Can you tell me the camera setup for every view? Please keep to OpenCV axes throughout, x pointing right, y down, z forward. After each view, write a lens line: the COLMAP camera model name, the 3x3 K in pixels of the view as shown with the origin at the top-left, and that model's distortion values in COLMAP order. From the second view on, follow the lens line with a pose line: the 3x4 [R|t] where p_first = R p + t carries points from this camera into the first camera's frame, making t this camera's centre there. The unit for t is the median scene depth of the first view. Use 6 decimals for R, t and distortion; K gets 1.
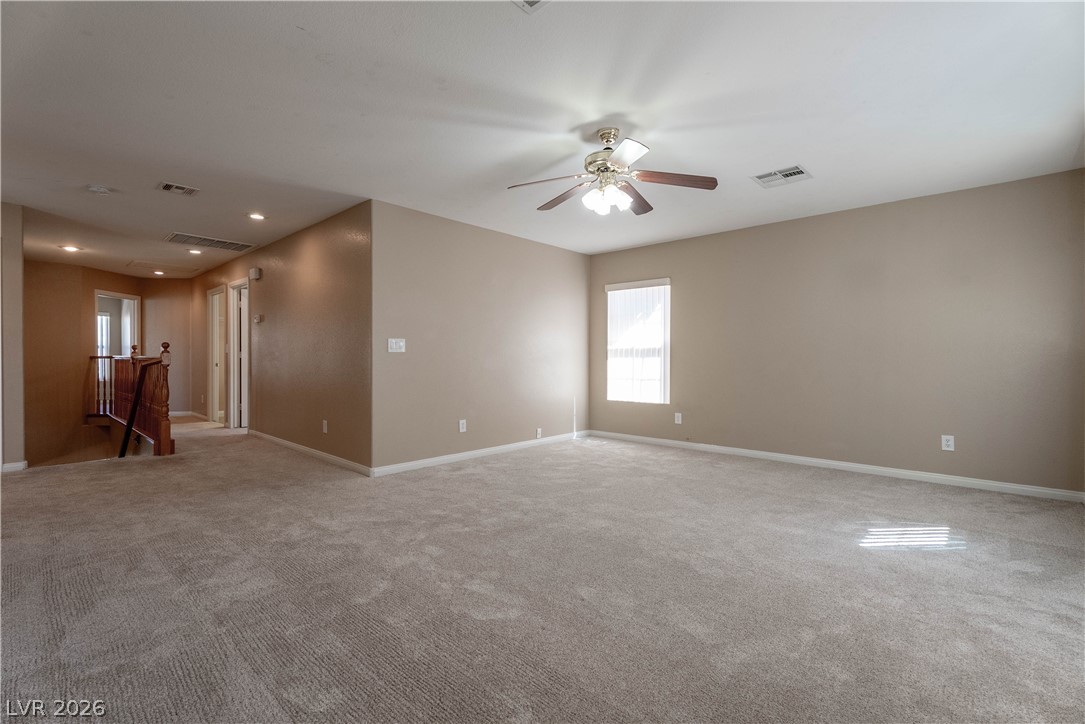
lens RADIAL K [[485.4, 0, 542.3], [0, 485.4, 365.3], [0, 0, 1]] dist [0.001425, -0.000066]
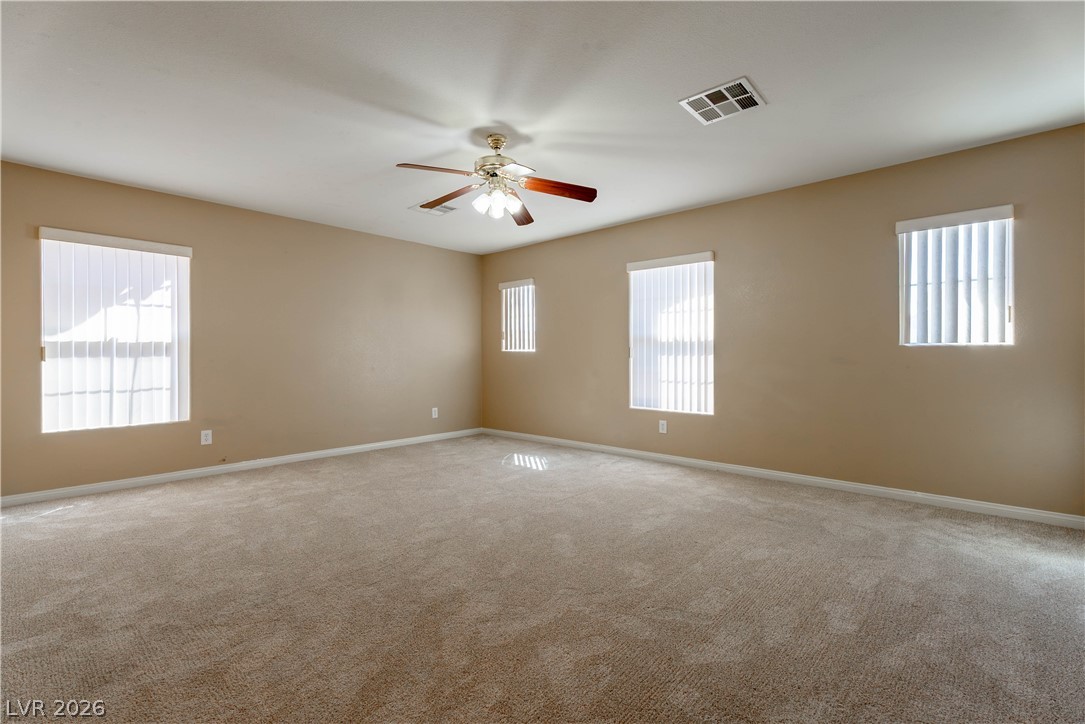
lens RADIAL K [[485.4, 0, 542.3], [0, 485.4, 365.3], [0, 0, 1]] dist [0.001425, -0.000066]
pose [[0.001367, -0.013734, 0.999905, -0.464803], [0.017203, 0.999758, 0.013709, -0.004381], [-0.999851, 0.017183, 0.001603, 0.464701]]
